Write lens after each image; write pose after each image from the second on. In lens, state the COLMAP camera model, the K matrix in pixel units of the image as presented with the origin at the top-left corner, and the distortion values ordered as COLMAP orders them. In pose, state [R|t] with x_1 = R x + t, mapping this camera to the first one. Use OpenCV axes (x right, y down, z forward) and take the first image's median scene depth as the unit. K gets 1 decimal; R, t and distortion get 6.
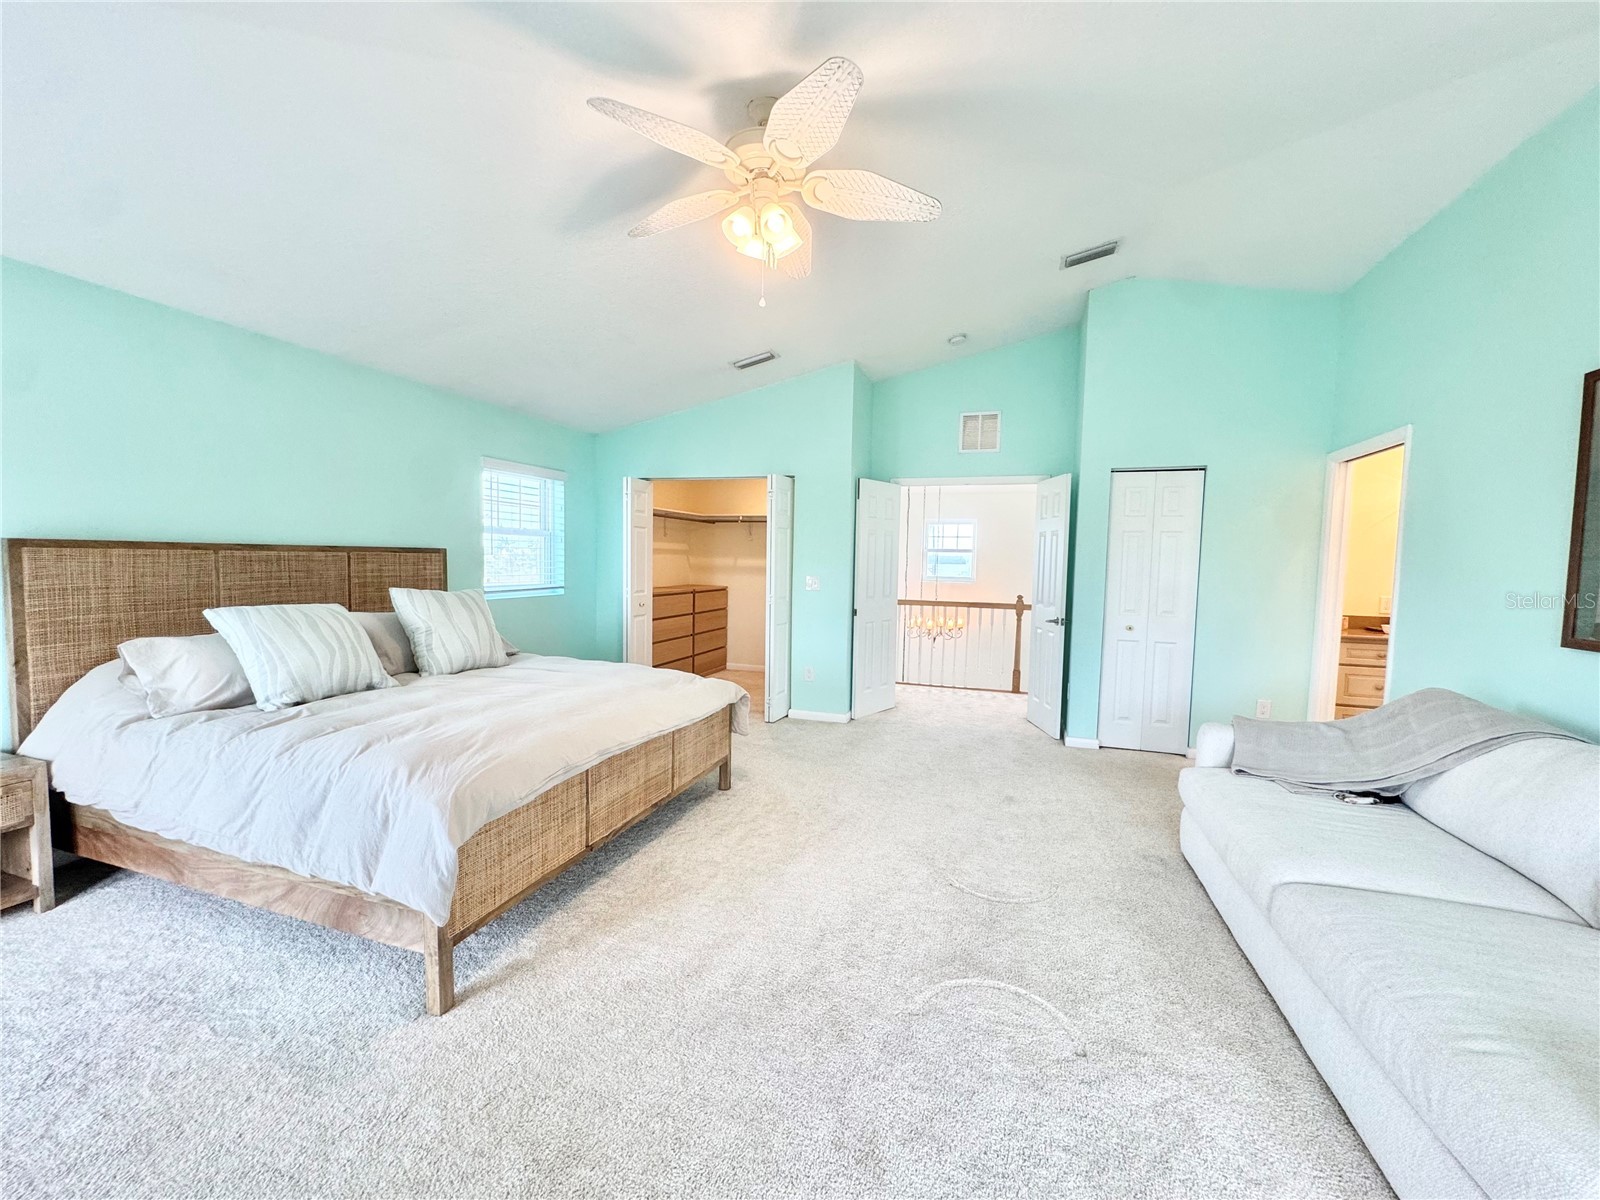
lens RADIAL K [[643.5, 0, 805.2], [0, 643.5, 602.6], [0, 0, 1]] dist [-0.003020, 0.000035]
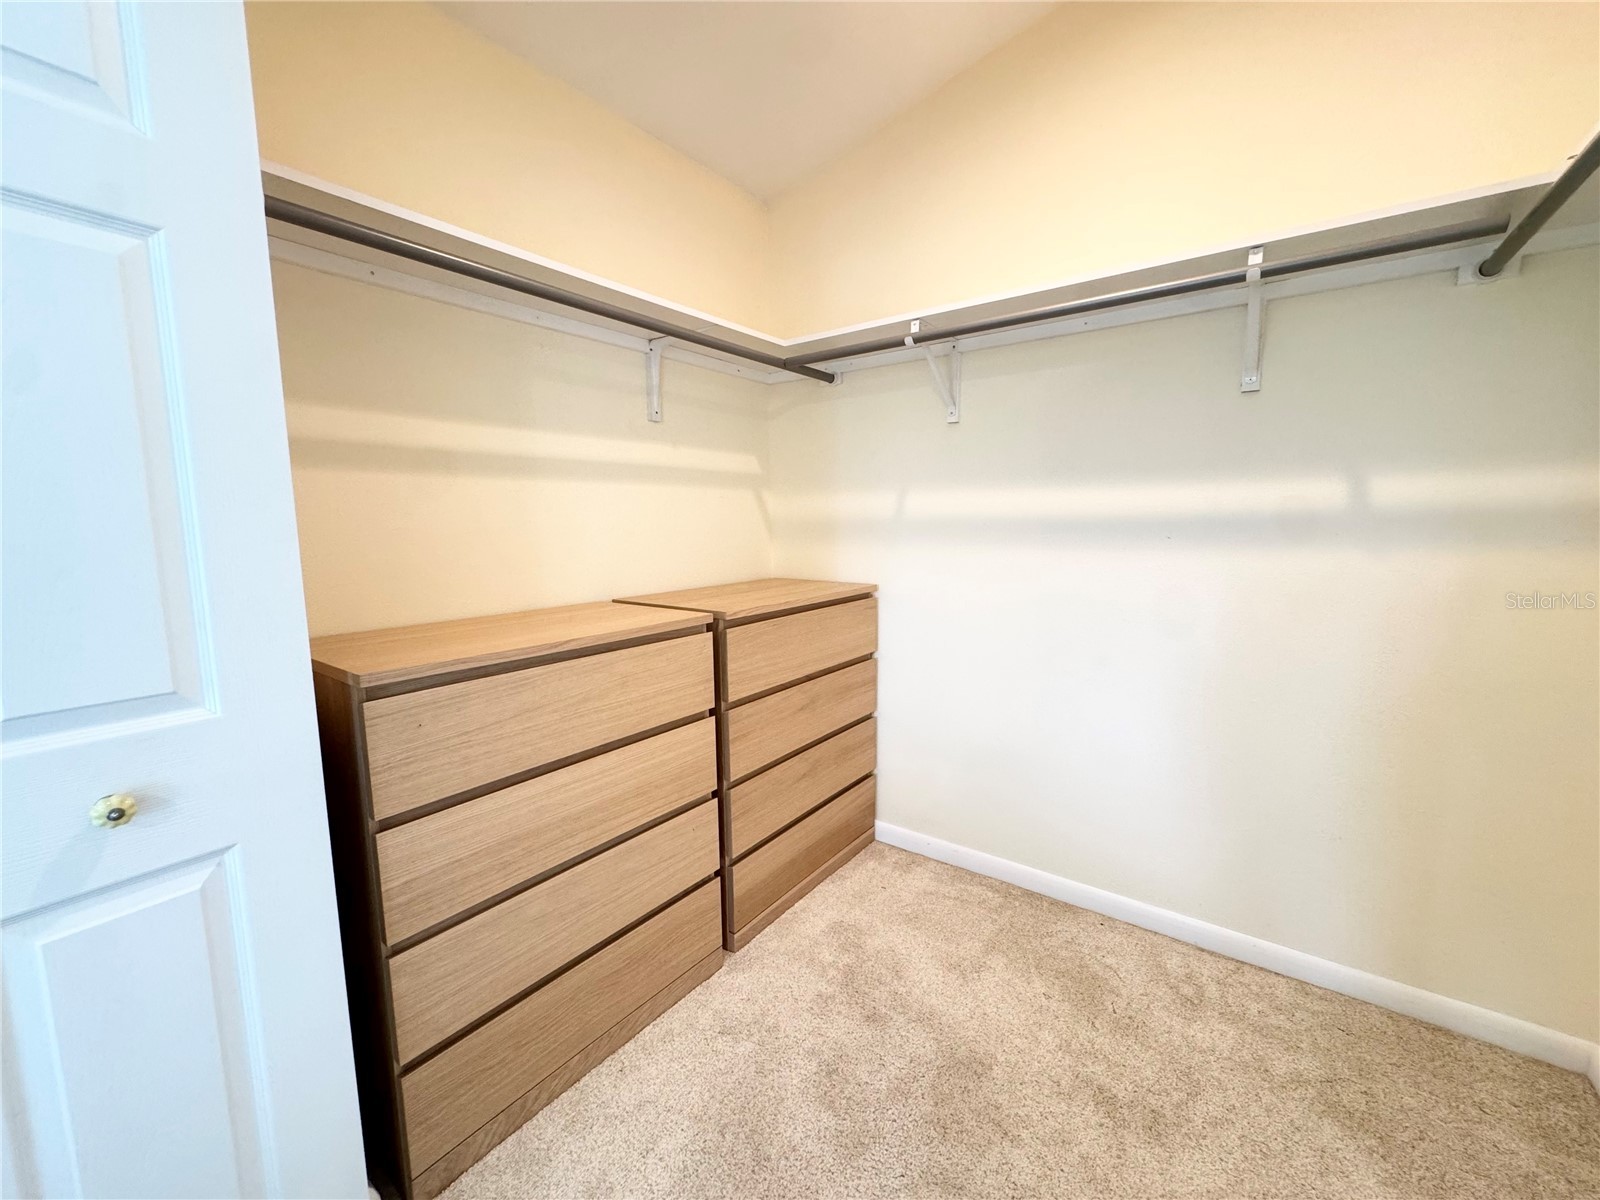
lens RADIAL K [[643.5, 0, 802.1], [0, 643.5, 599.5], [0, 0, 1]] dist [-0.003020, 0.000035]
pose [[0.940294, 0.010571, -0.340200, -0.049671], [0.016085, 0.997021, 0.075437, -0.042104], [0.339984, -0.076405, 0.937323, 0.702340]]
